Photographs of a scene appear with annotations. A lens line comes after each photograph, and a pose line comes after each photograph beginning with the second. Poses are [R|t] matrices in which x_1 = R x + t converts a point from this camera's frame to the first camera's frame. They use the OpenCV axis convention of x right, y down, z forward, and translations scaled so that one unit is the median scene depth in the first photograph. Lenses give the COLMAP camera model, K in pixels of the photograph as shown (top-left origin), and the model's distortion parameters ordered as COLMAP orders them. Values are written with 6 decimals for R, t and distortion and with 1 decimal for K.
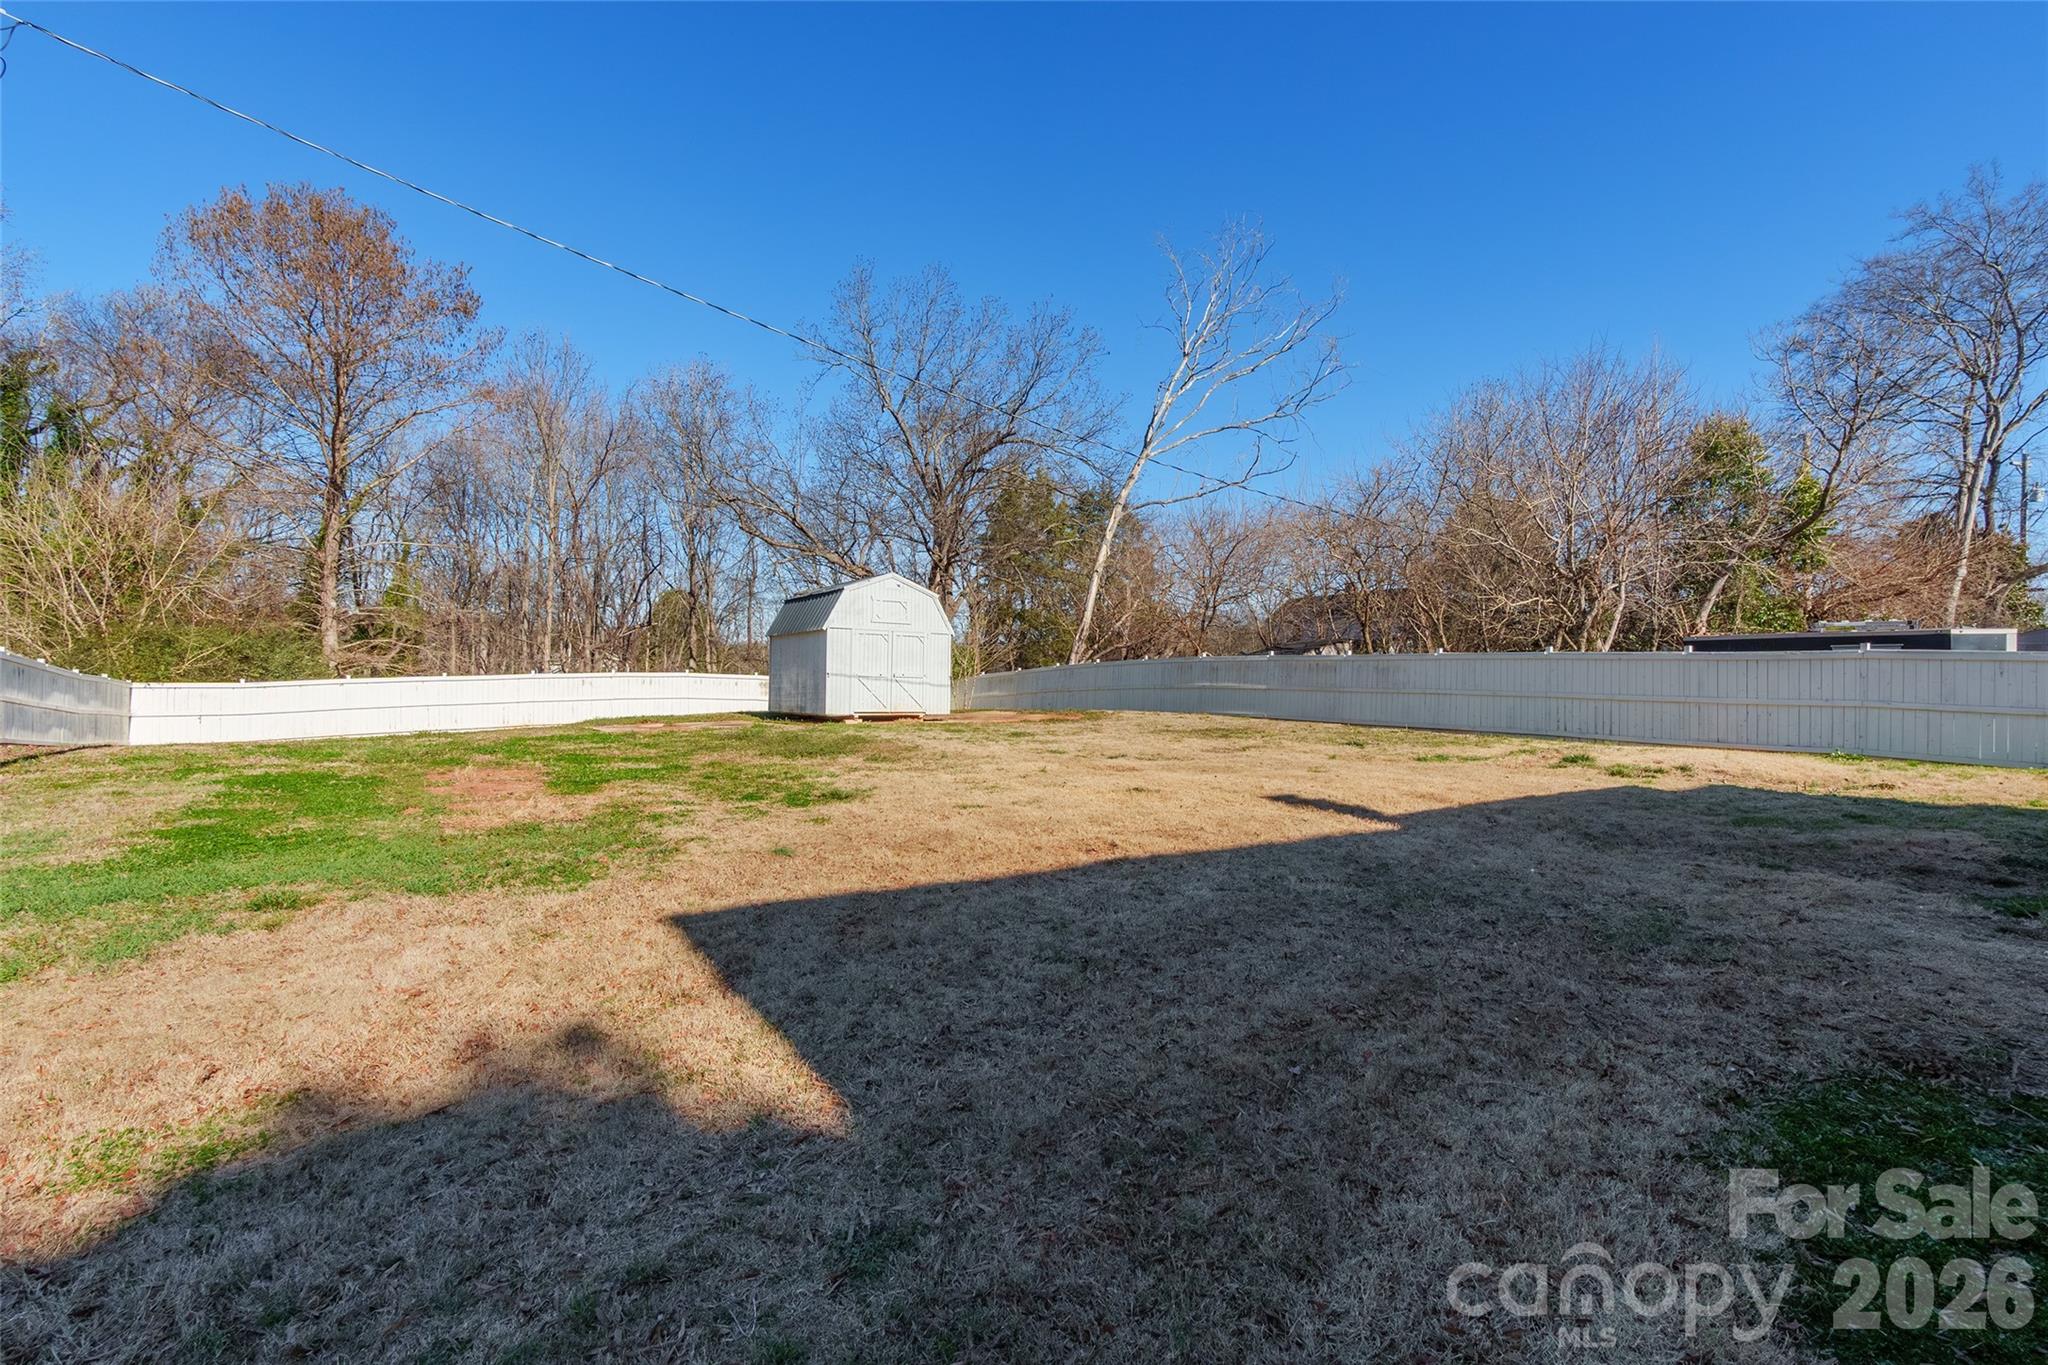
lens RADIAL K [[954.0, 0, 1015.6], [0, 954.0, 703.3], [0, 0, 1]] dist [-0.002042, -0.000180]
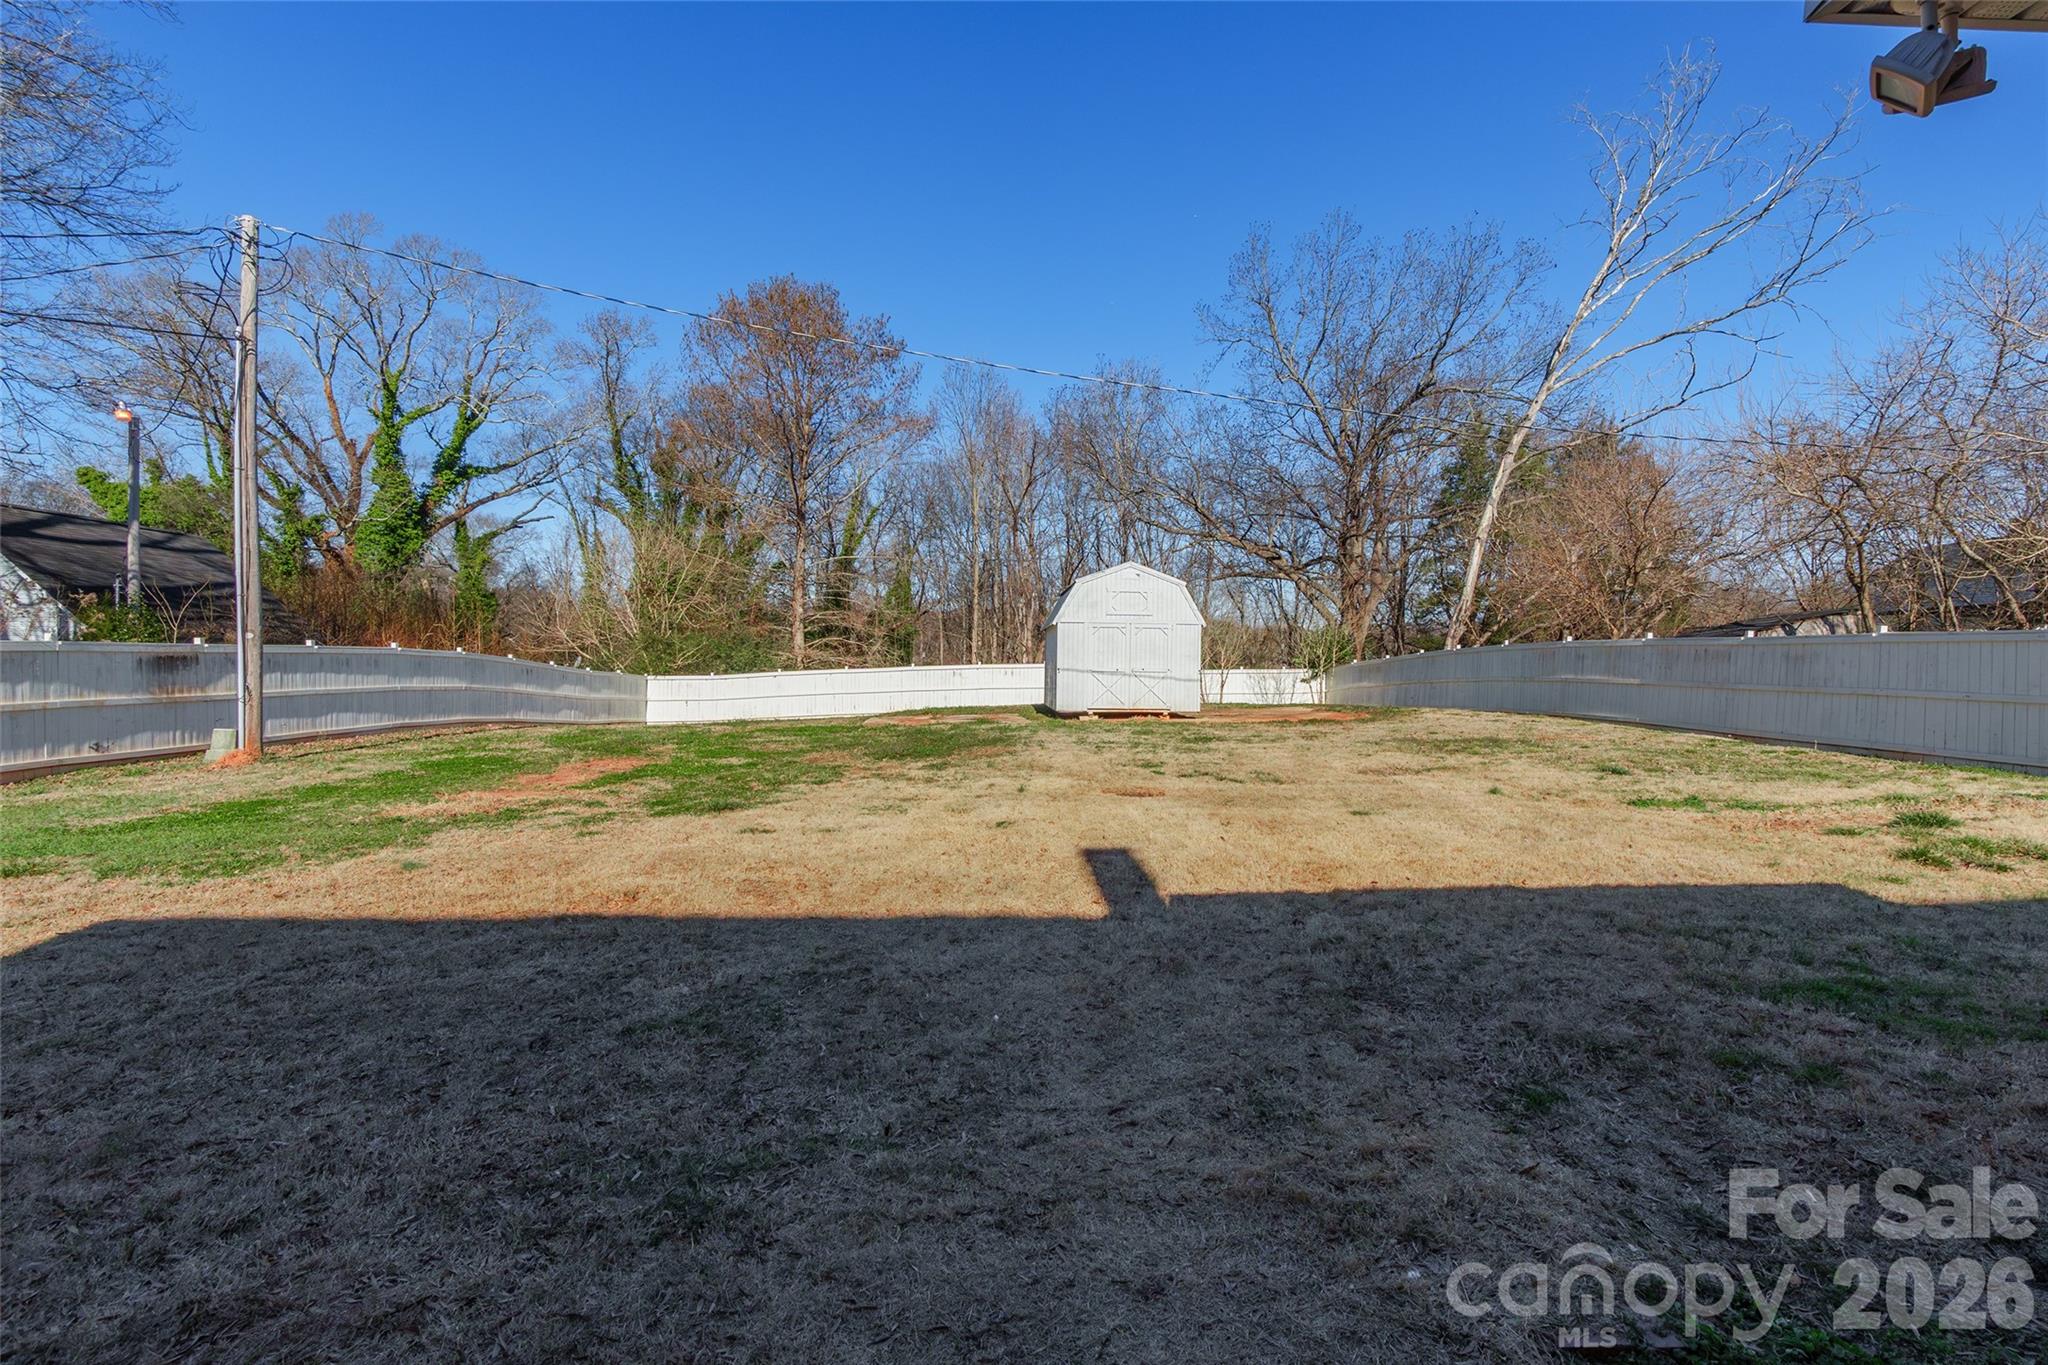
lens RADIAL K [[962.9, 0, 1019.1], [0, 962.9, 675.2], [0, 0, 1]] dist [0.000977, 0.000190]
pose [[0.851905, -0.000112, -0.523697, 0.212496], [-0.006025, 0.999932, -0.010015, -0.010672], [0.523662, 0.011687, 0.851846, 0.099123]]
